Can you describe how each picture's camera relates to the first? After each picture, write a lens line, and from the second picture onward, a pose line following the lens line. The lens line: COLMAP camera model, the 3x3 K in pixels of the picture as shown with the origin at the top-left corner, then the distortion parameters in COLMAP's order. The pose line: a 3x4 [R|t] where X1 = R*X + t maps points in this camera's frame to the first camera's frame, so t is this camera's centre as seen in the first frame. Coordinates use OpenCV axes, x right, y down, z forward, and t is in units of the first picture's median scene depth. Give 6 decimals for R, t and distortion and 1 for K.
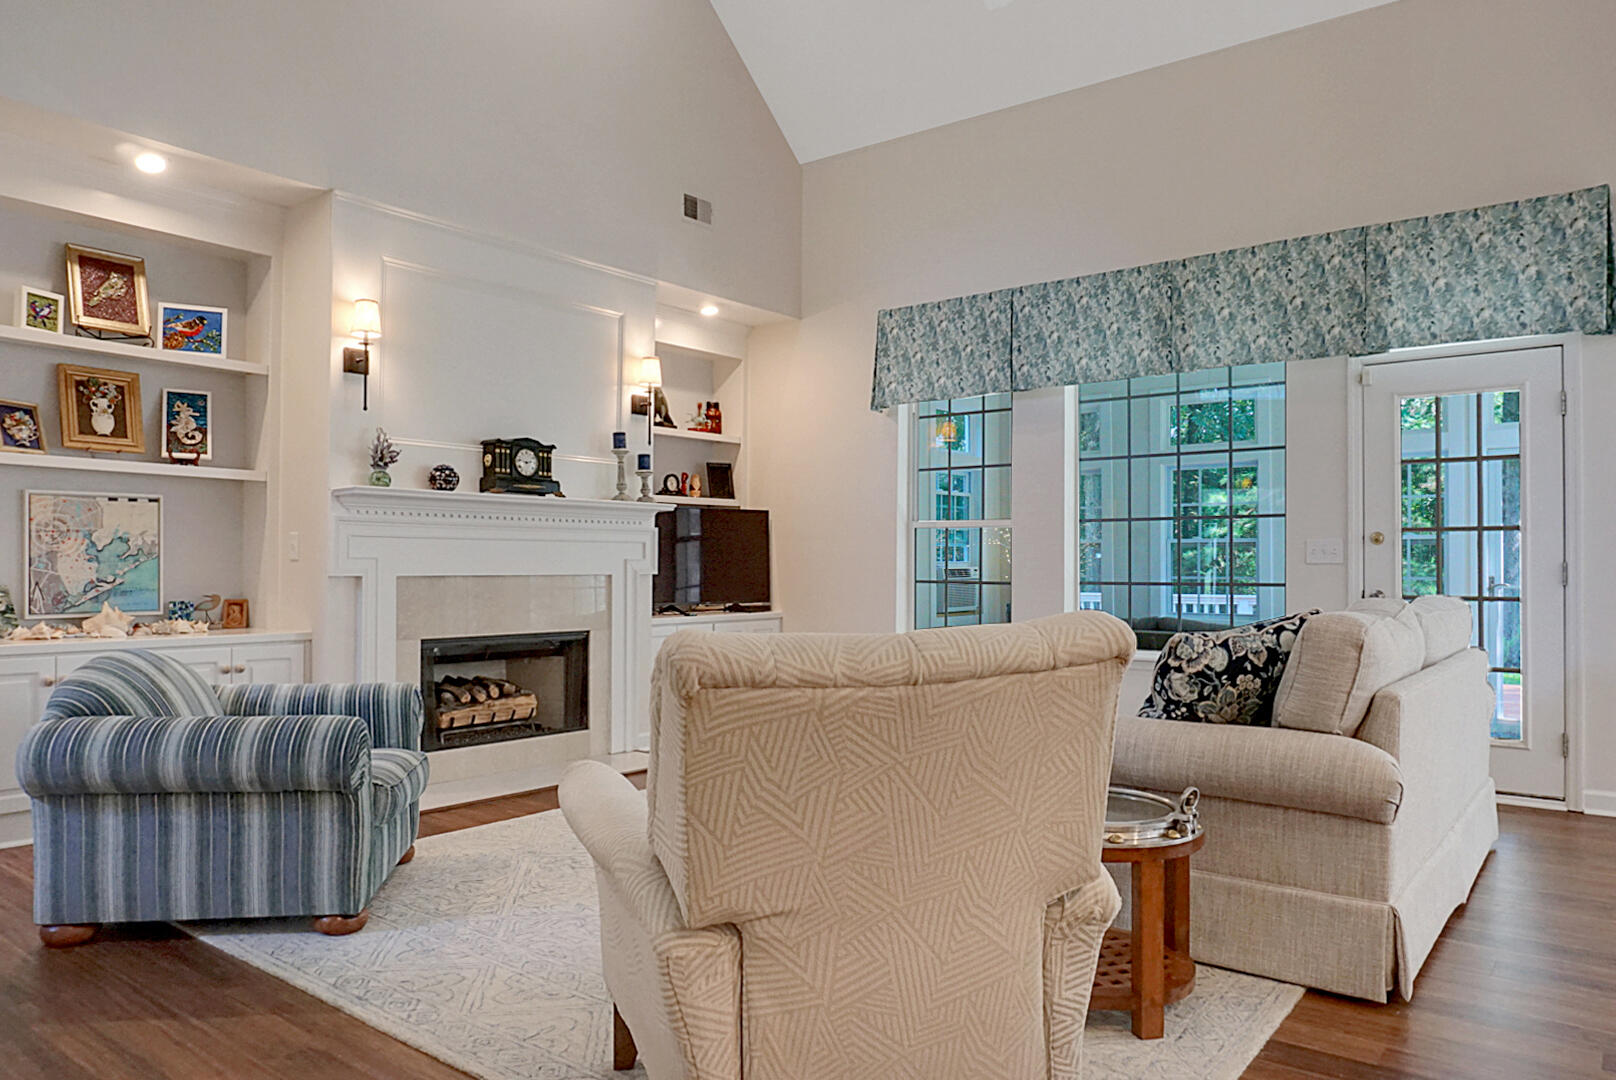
lens RADIAL K [[1125.7, 0, 808.0], [0, 1125.7, 540.0], [0, 0, 1]] dist [-0.056366, 0.030557]
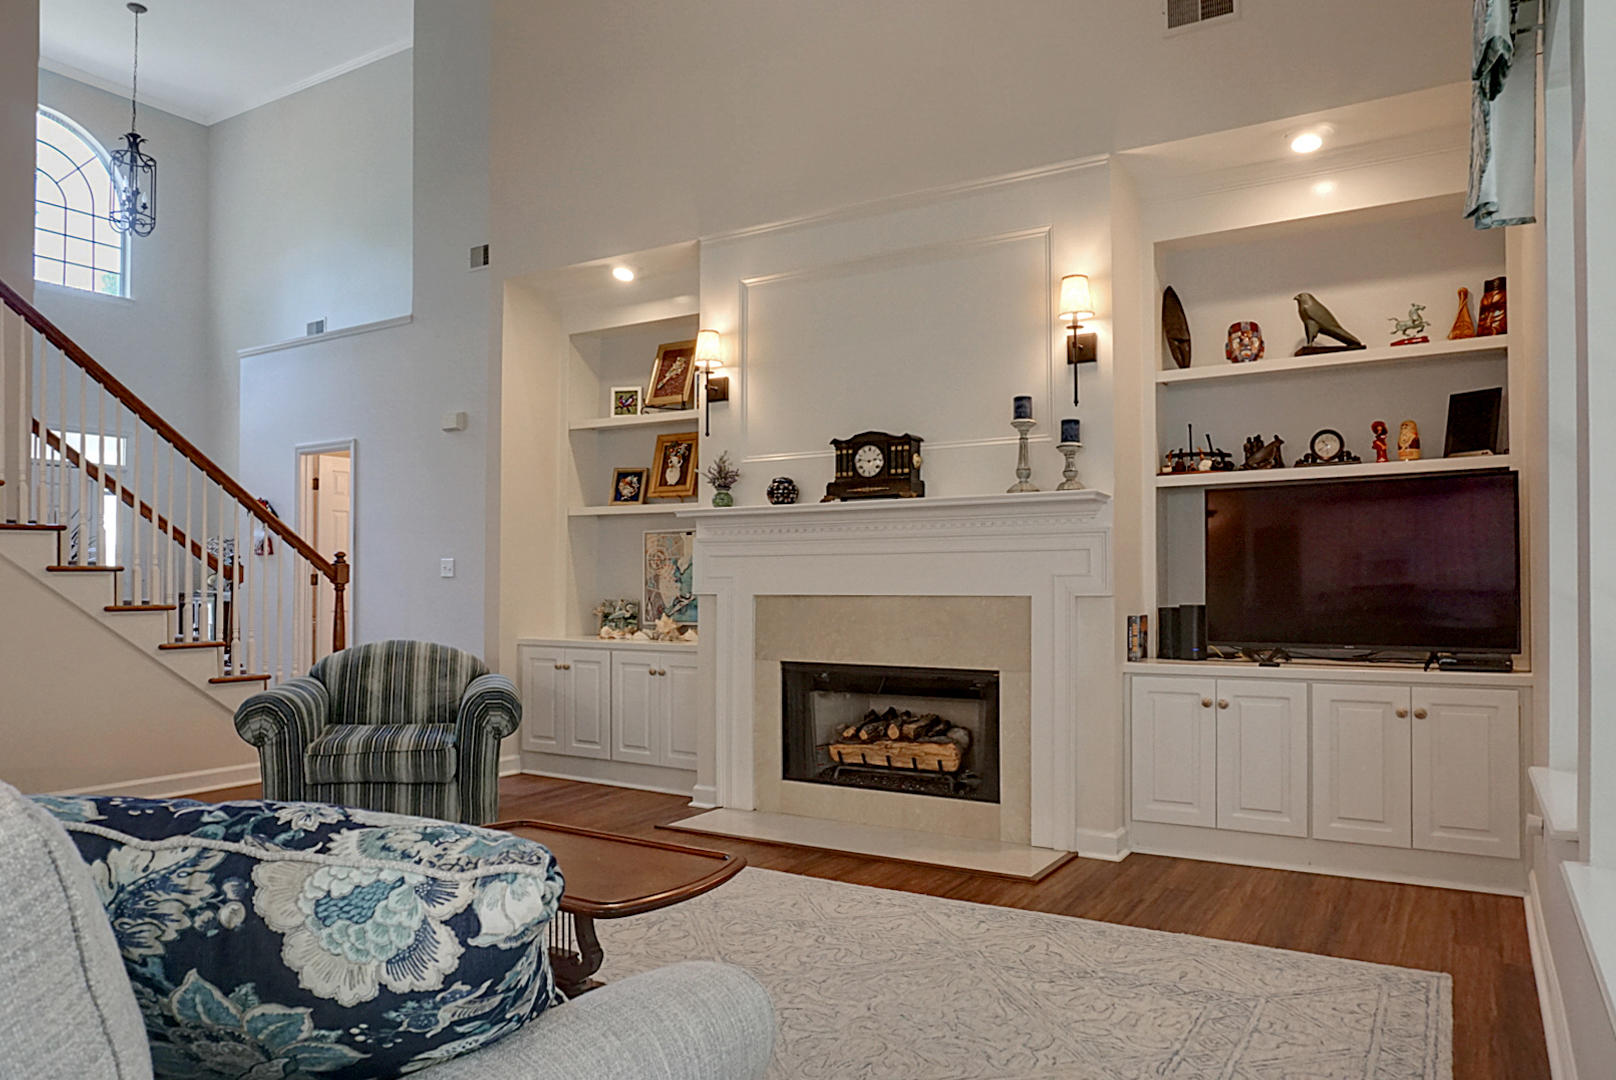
lens RADIAL K [[1131.0, 0, 766.3], [0, 1131.0, 572.4], [0, 0, 1]] dist [-0.034764, -0.000733]
pose [[0.070082, -0.016670, -0.997402, 0.594537], [0.019344, 0.999695, -0.015350, 0.026108], [0.997354, -0.018218, 0.070383, 0.872416]]
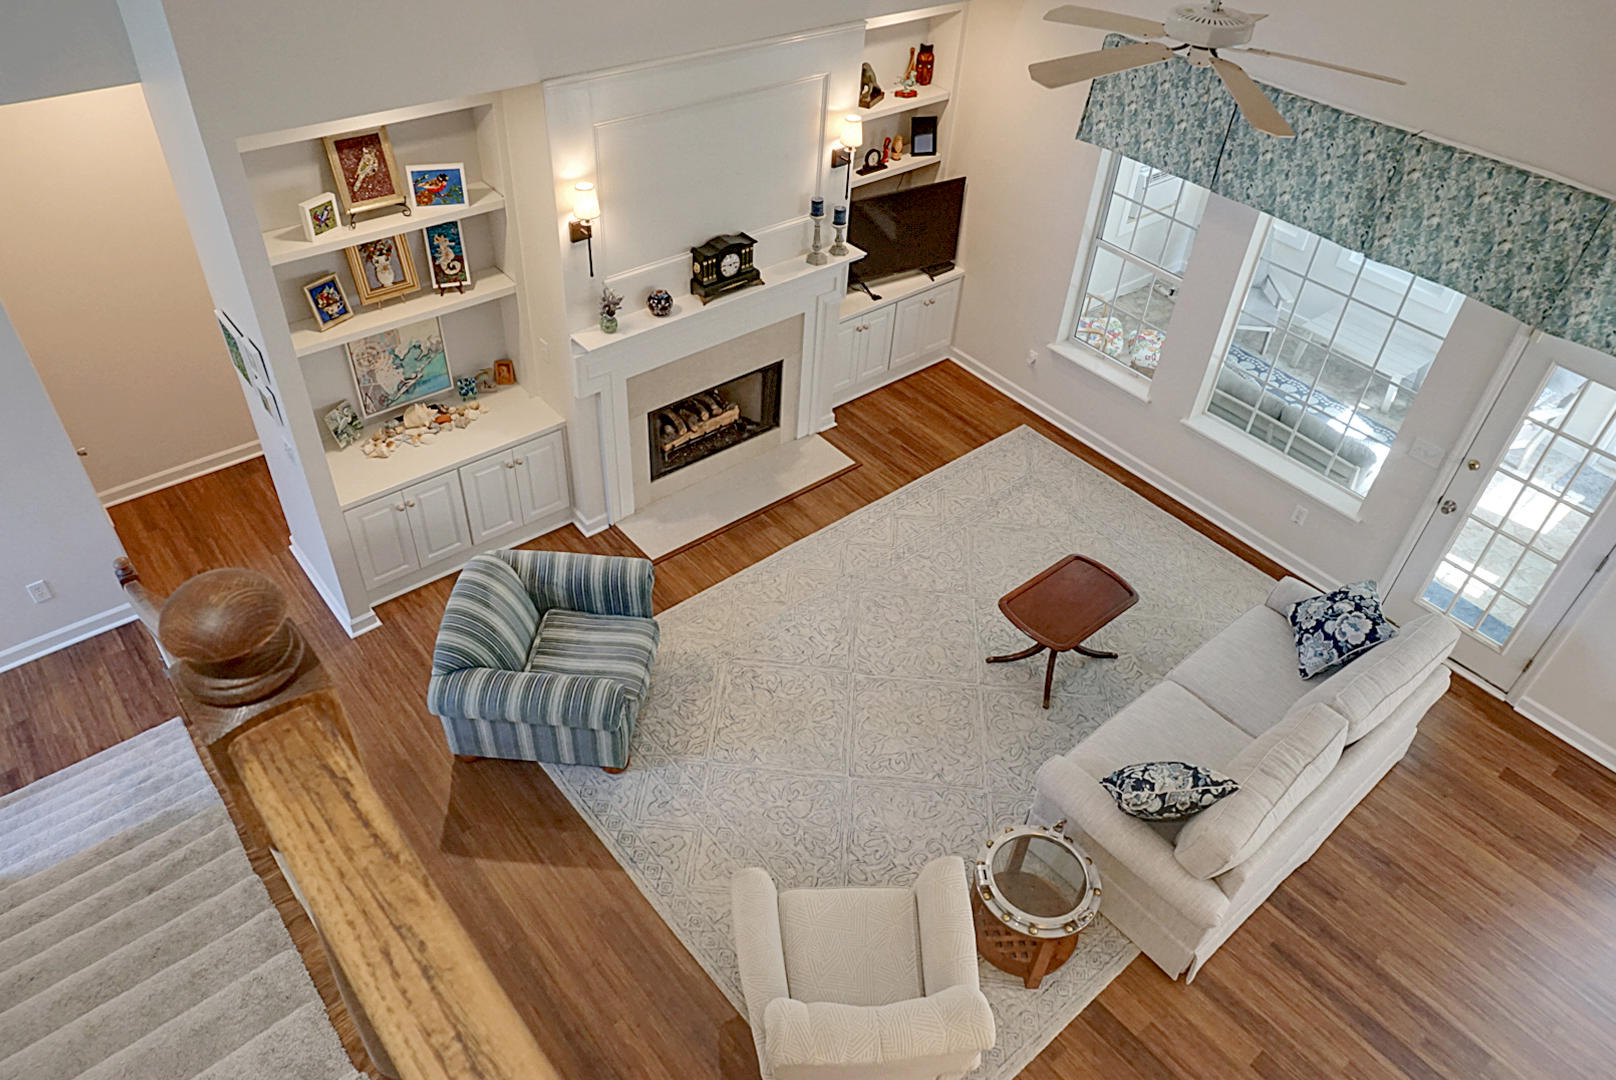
lens RADIAL K [[1113.5, 0, 822.2], [0, 1113.5, 567.6], [0, 0, 1]] dist [-0.066661, 0.040520]
pose [[0.977501, 0.180751, -0.108724, 0.014779], [-0.057340, 0.723746, 0.687680, -0.625644], [0.202987, -0.665973, 0.717827, 0.019449]]
